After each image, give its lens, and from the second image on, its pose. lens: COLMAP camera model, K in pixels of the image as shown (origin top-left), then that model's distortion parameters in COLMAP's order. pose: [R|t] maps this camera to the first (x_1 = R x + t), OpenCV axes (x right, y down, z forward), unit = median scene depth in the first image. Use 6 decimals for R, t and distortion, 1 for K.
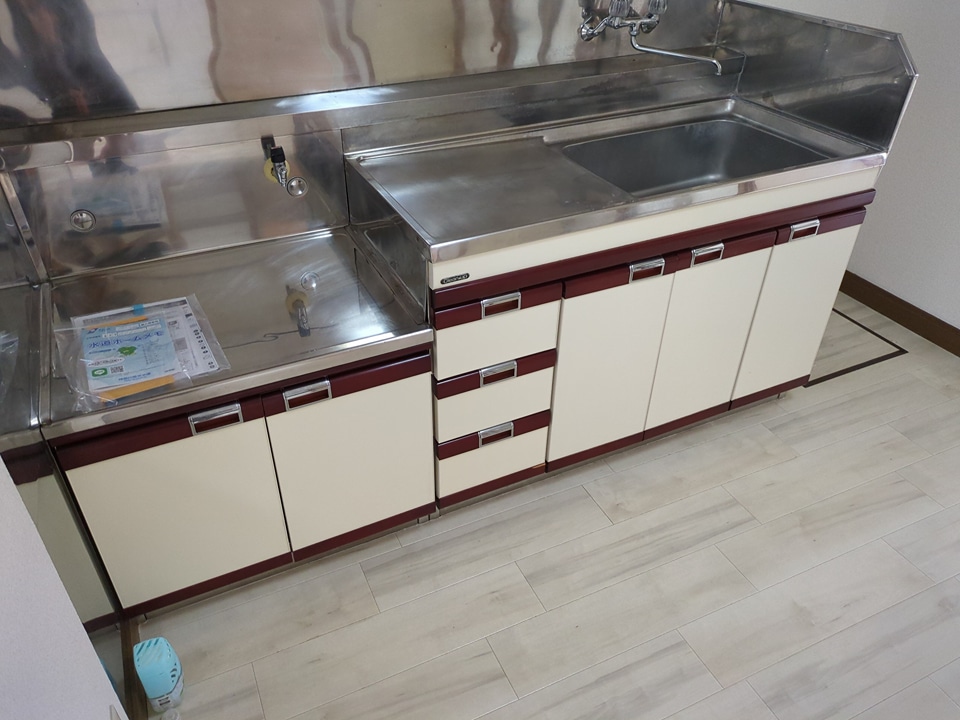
lens RADIAL K [[722.4, 0, 461.7], [0, 722.4, 357.0], [0, 0, 1]] dist [0.037710, -0.028798]
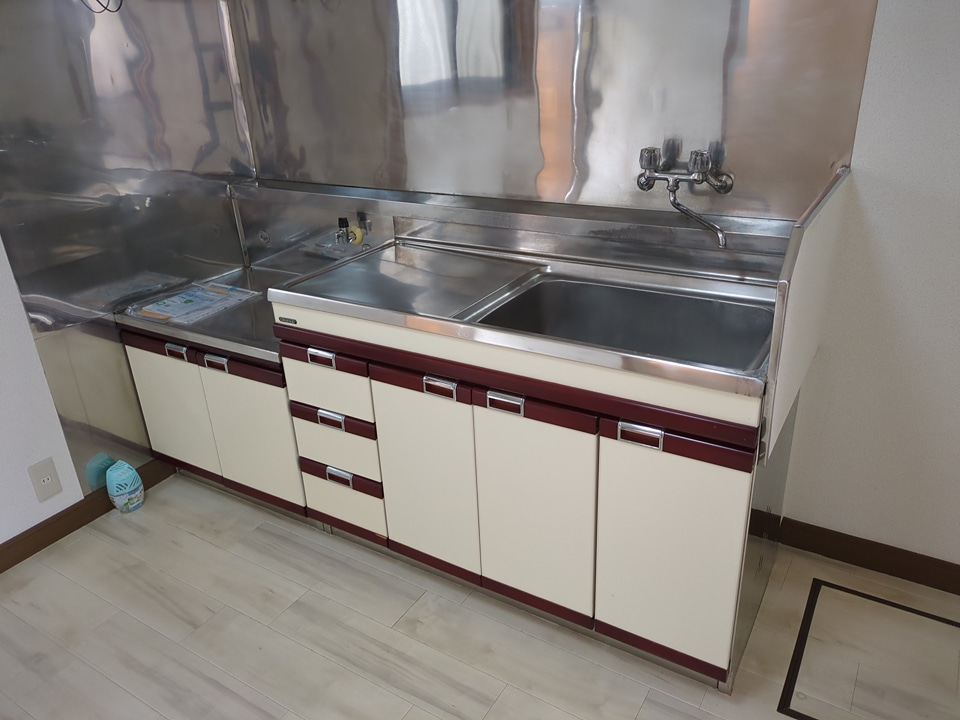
lens RADIAL K [[722.4, 0, 477.7], [0, 722.4, 357.3], [0, 0, 1]] dist [0.037710, -0.028798]
pose [[0.545134, 0.316482, -0.776317, 1.019206], [-0.442638, 0.895069, 0.054071, -0.227911], [0.711970, 0.314152, 0.628019, 0.373055]]
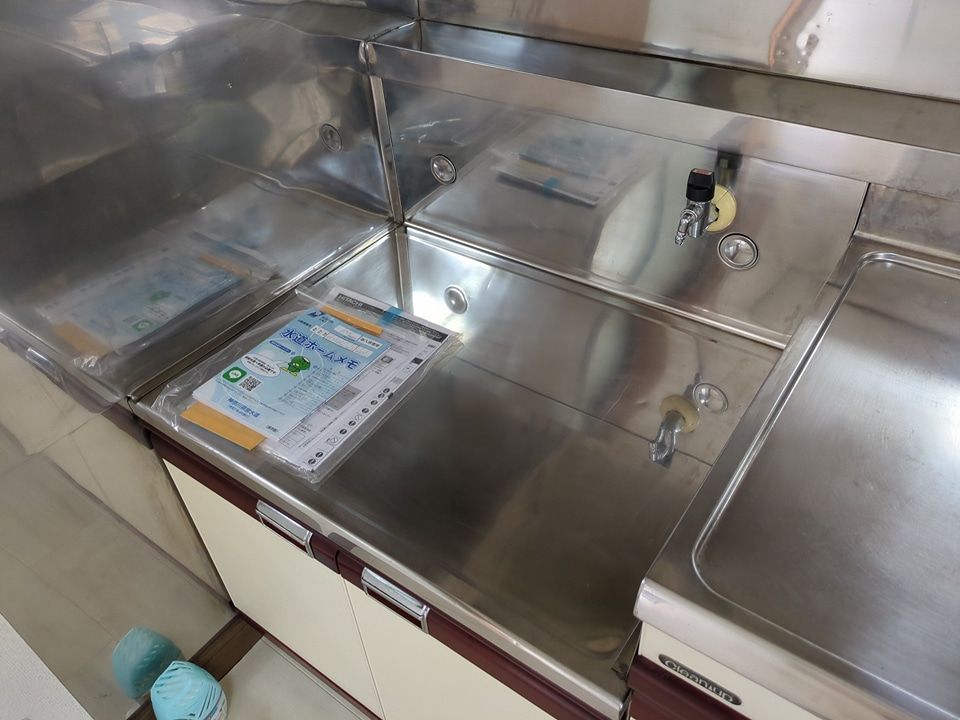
lens RADIAL K [[722.4, 0, 488.3], [0, 722.4, 361.0], [0, 0, 1]] dist [0.037710, -0.028798]
pose [[0.499808, 0.544808, -0.673332, 0.084298], [-0.459697, 0.825727, 0.326885, -0.264858], [0.734078, 0.146149, 0.663152, 0.542638]]
